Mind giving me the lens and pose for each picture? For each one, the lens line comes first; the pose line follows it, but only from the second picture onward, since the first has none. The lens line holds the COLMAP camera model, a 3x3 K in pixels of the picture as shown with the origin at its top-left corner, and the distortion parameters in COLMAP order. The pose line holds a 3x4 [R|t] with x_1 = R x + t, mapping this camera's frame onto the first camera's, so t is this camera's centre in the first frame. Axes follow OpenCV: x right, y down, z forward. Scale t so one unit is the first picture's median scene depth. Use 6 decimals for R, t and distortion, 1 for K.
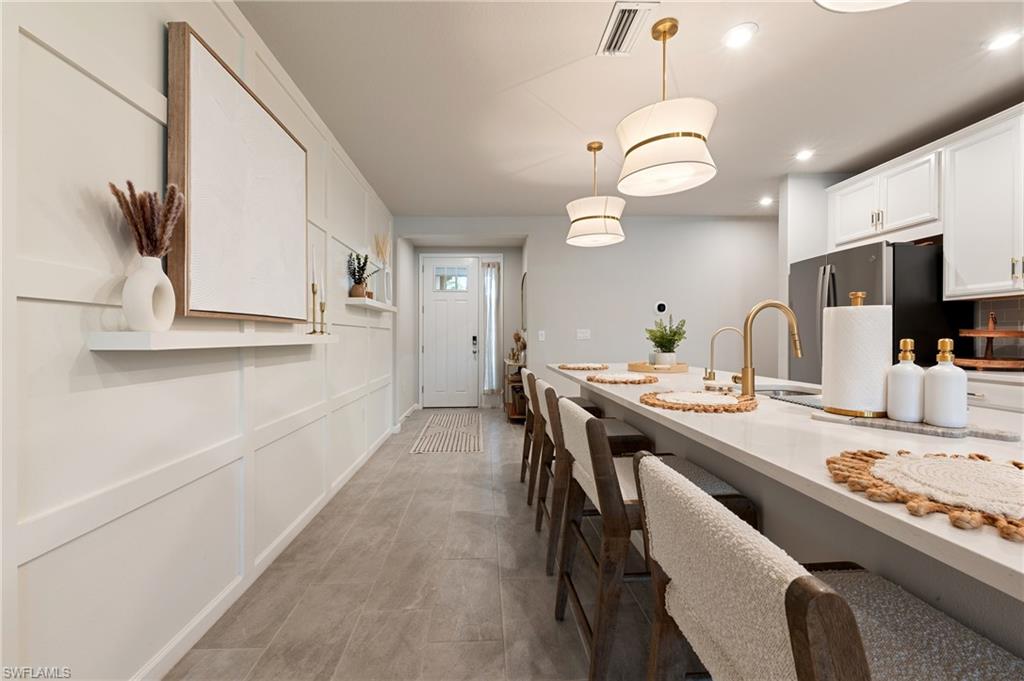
lens RADIAL K [[413.9, 0, 517.2], [0, 413.9, 336.2], [0, 0, 1]] dist [-0.000968, -0.000223]
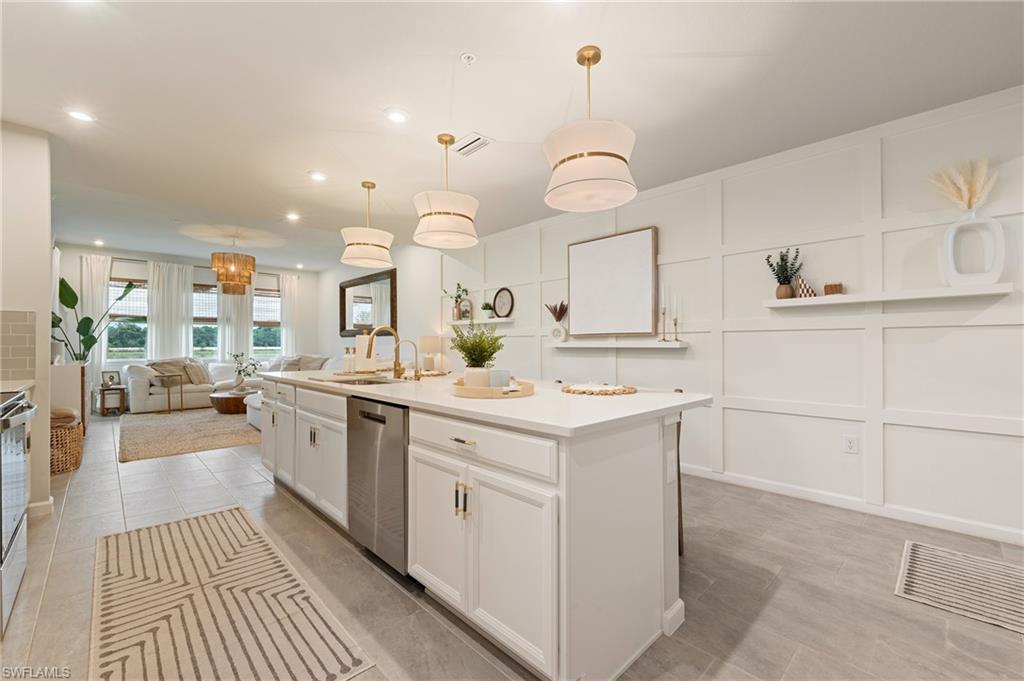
lens RADIAL K [[423.2, 0, 529.7], [0, 423.2, 345.6], [0, 0, 1]] dist [-0.014927, -0.000071]
pose [[-0.766130, -0.009000, -0.642623, 0.839904], [-0.003986, 0.999949, -0.009252, 0.029815], [0.642674, -0.004527, -0.766127, 1.805614]]
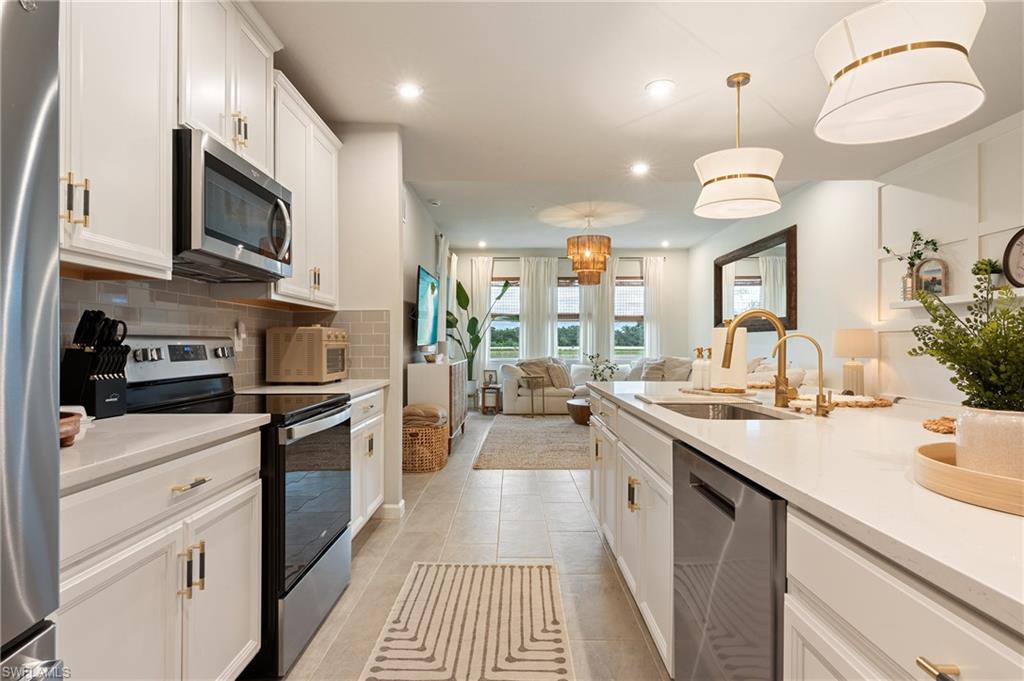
lens RADIAL K [[542.4, 0, 512.0], [0, 542.4, 346.8], [0, 0, 1]] dist [-0.004713, -0.001193]
pose [[-0.994728, -0.011517, 0.101900, 0.682733], [-0.011556, 0.999933, 0.000203, 0.026908], [-0.101895, -0.000975, -0.994795, 1.506153]]
